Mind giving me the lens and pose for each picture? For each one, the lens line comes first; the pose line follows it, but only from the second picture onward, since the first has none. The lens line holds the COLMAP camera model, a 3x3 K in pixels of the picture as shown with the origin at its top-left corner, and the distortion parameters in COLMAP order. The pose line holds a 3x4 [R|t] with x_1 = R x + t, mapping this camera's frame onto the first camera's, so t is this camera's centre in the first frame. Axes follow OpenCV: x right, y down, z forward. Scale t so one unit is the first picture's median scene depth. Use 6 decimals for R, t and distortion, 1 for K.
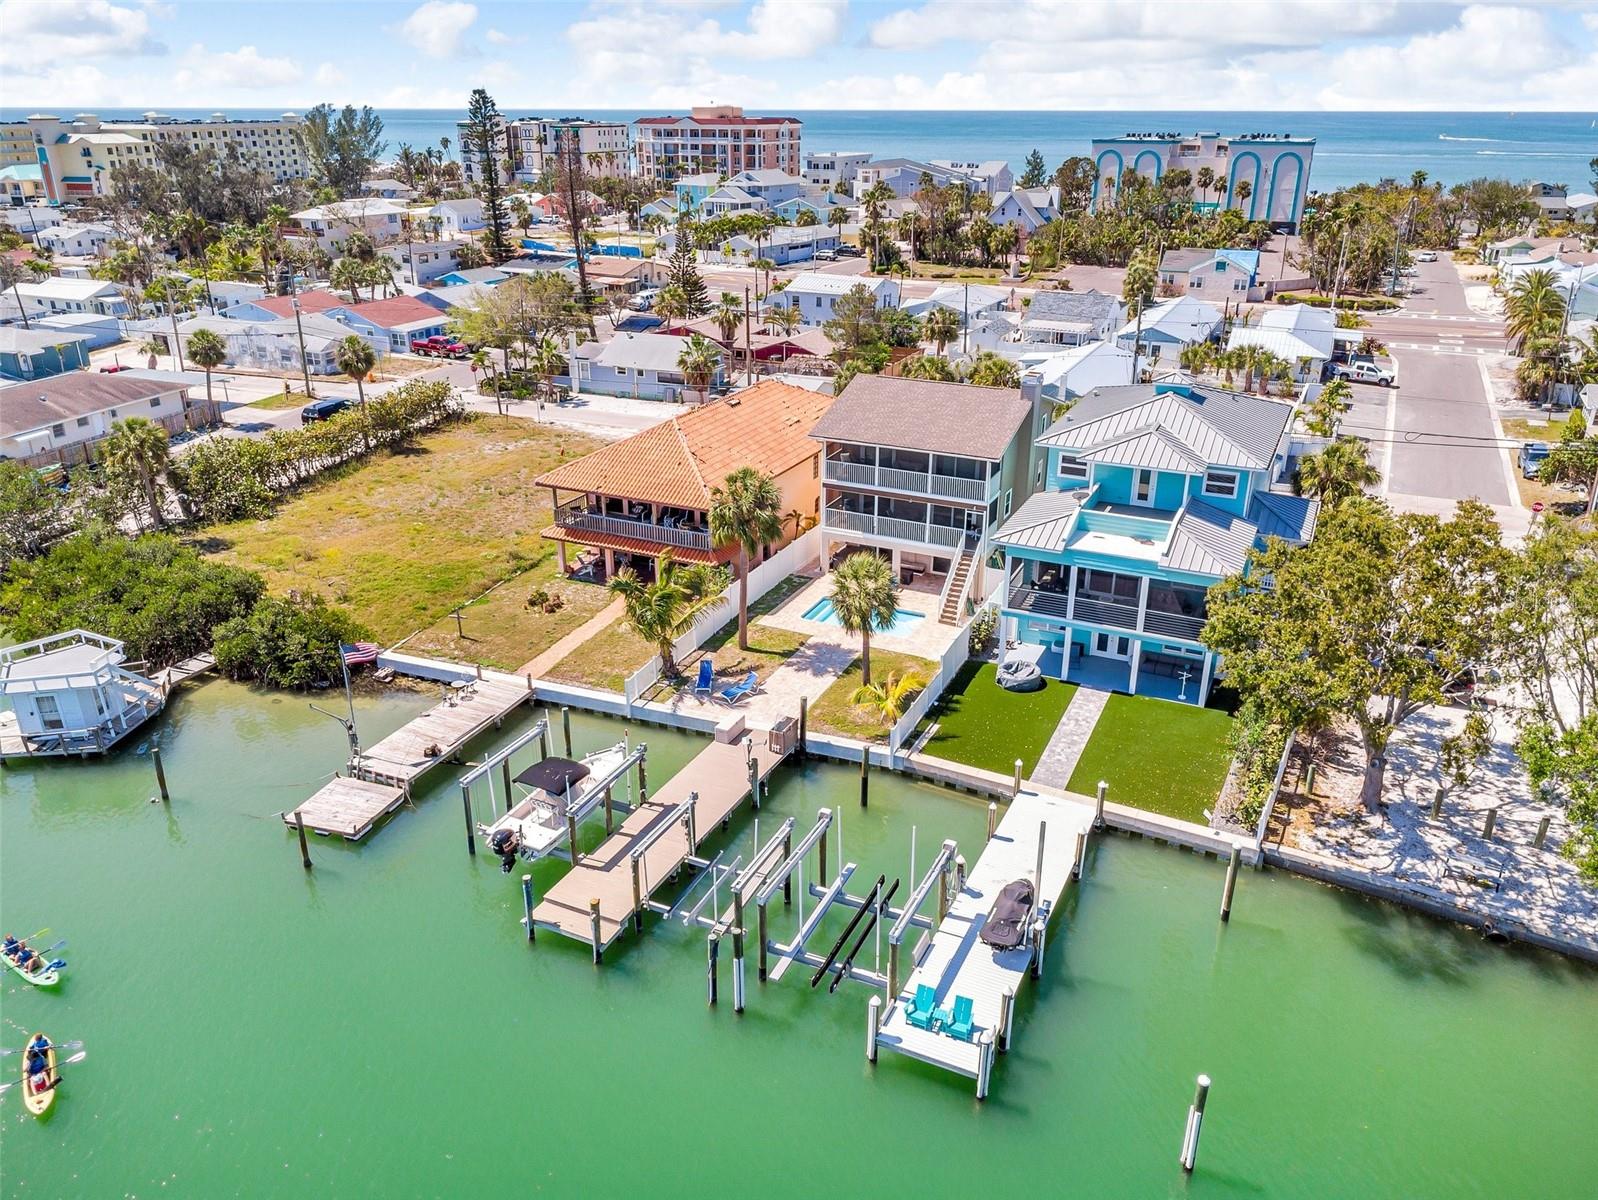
lens RADIAL K [[1181.2, 0, 802.2], [0, 1181.2, 606.0], [0, 0, 1]] dist [0.007544, -0.000583]
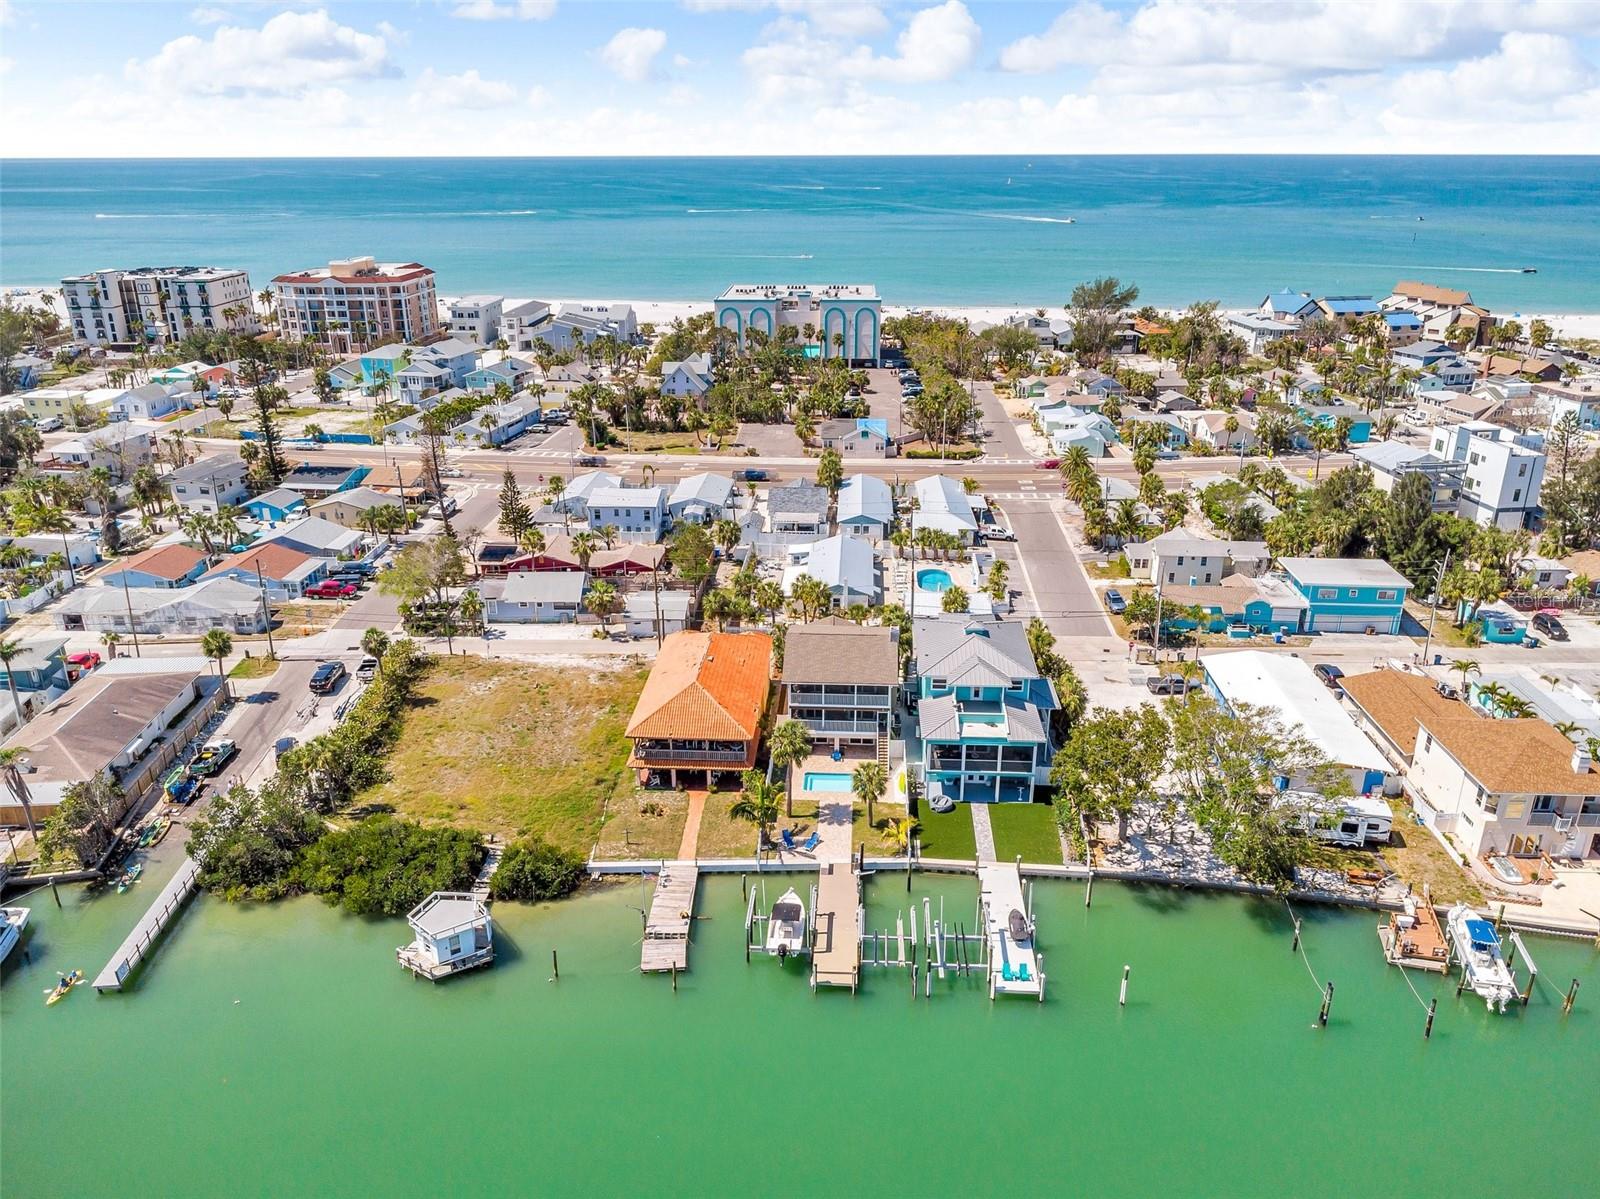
lens RADIAL K [[1176.5, 0, 805.8], [0, 1176.5, 605.7], [0, 0, 1]] dist [0.004434, 0.006192]
pose [[0.924988, -0.141033, 0.352856, -0.634113], [0.151384, 0.988474, -0.001760, -0.282406], [-0.348541, 0.055044, 0.935676, -0.705721]]
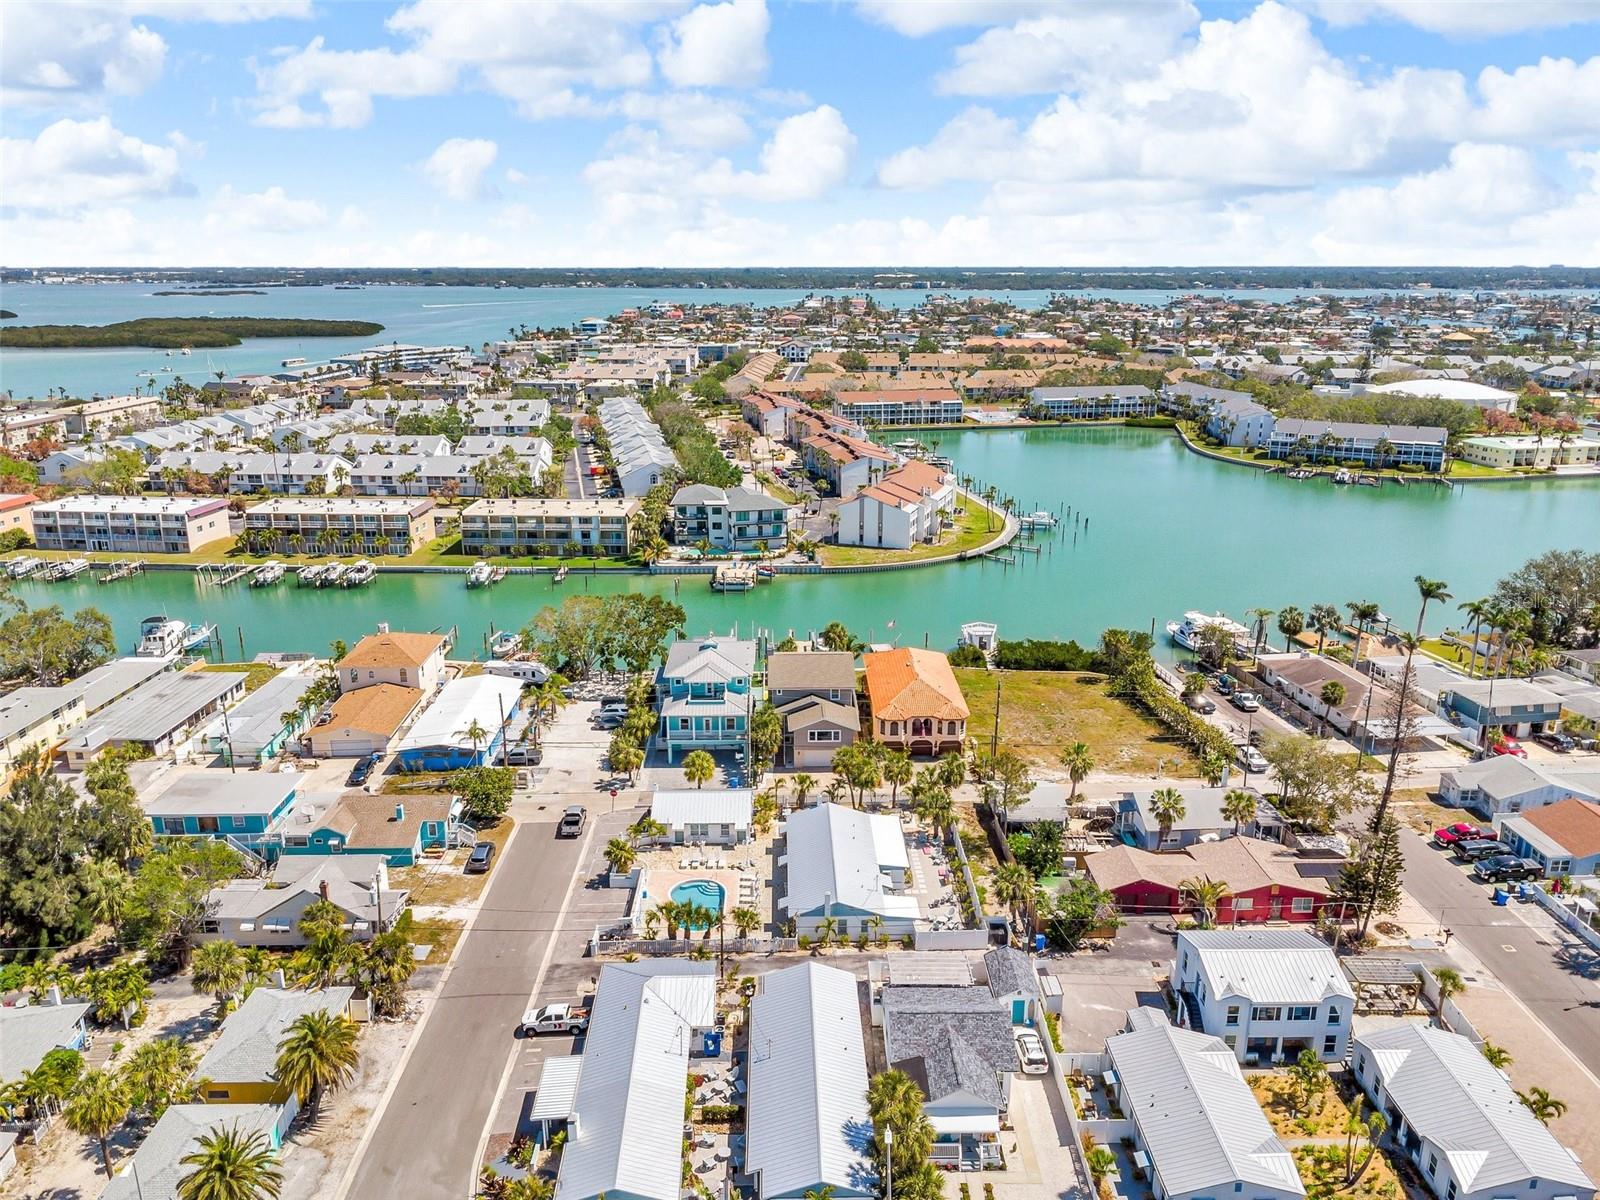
lens RADIAL K [[1176.5, 0, 805.8], [0, 1176.5, 606.2], [0, 0, 1]] dist [0.004434, 0.006192]
pose [[-0.892431, 0.122354, -0.434276, 1.309969], [-0.177662, 0.789466, 0.587520, -1.893541], [0.414732, 0.601475, -0.682807, 2.973451]]
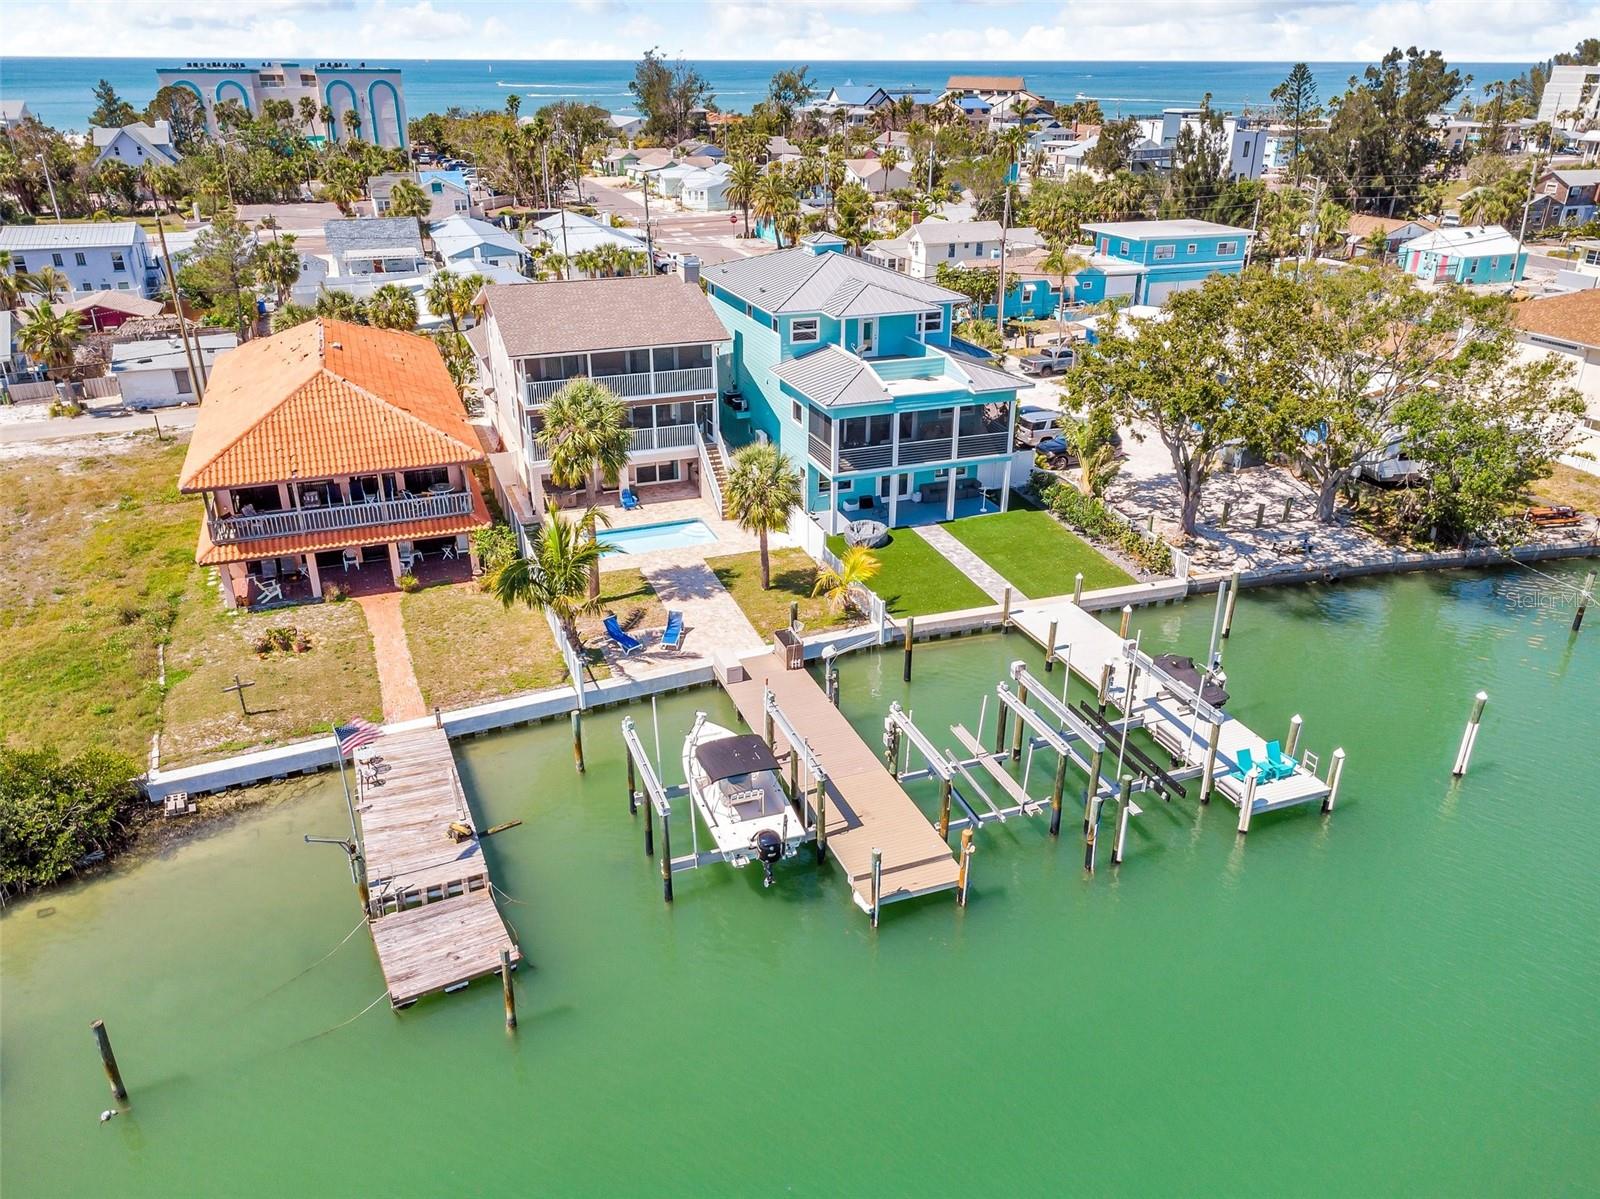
lens RADIAL K [[1171.1, 0, 805.2], [0, 1171.1, 604.4], [0, 0, 1]] dist [0.010572, -0.005721]
pose [[0.688777, -0.306054, 0.657204, -0.524428], [0.281018, 0.948359, 0.147123, -0.046095], [-0.668293, 0.083351, 0.739214, 0.293890]]
